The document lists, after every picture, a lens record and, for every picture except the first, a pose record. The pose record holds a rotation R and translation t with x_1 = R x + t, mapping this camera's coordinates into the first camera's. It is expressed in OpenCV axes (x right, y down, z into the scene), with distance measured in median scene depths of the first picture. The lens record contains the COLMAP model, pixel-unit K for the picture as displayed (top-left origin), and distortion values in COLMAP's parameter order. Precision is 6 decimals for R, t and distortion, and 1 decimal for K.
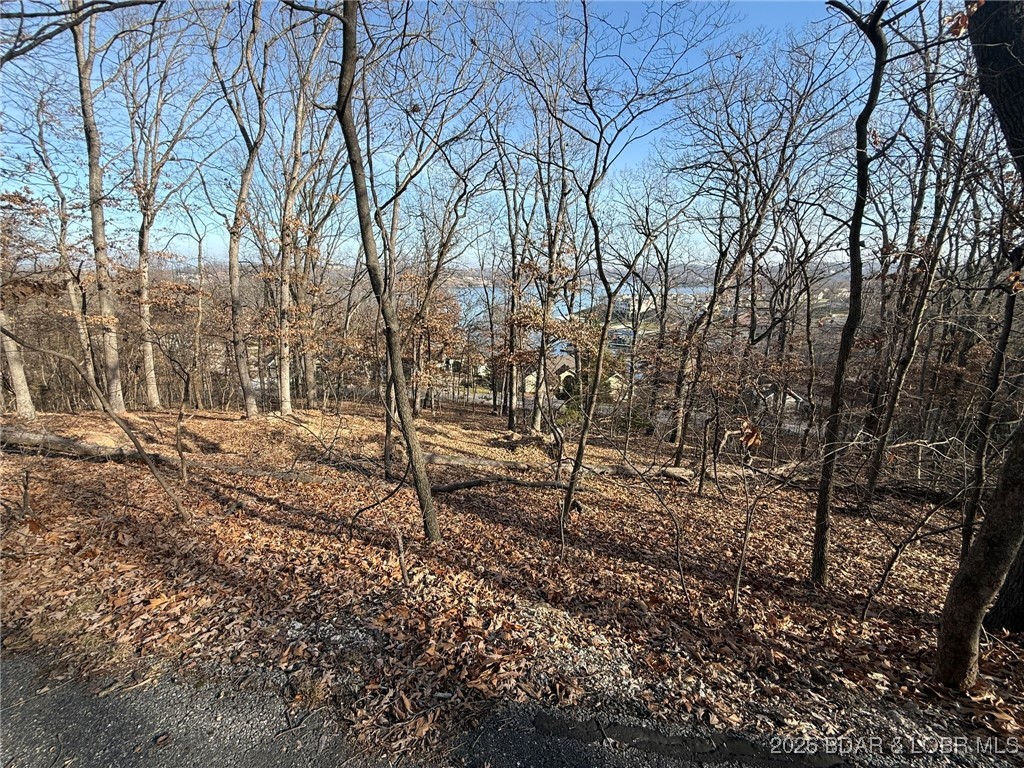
lens RADIAL K [[411.0, 0, 512.3], [0, 411.0, 383.4], [0, 0, 1]] dist [-0.002185, 0.000003]
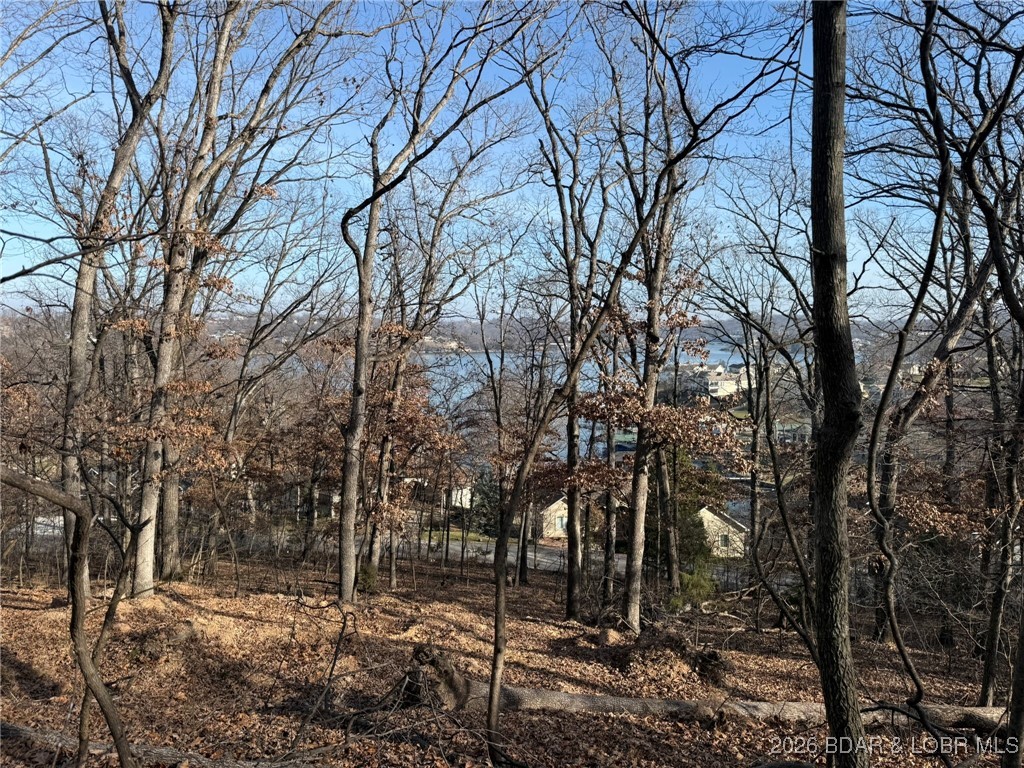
lens RADIAL K [[718.4, 0, 511.9], [0, 718.4, 384.8], [0, 0, 1]] dist [0.008081, -0.001697]
pose [[0.999631, 0.005839, 0.026546, -0.091473], [-0.000849, 0.982886, -0.184214, -0.007753], [-0.027168, 0.184124, 0.982528, 0.051715]]
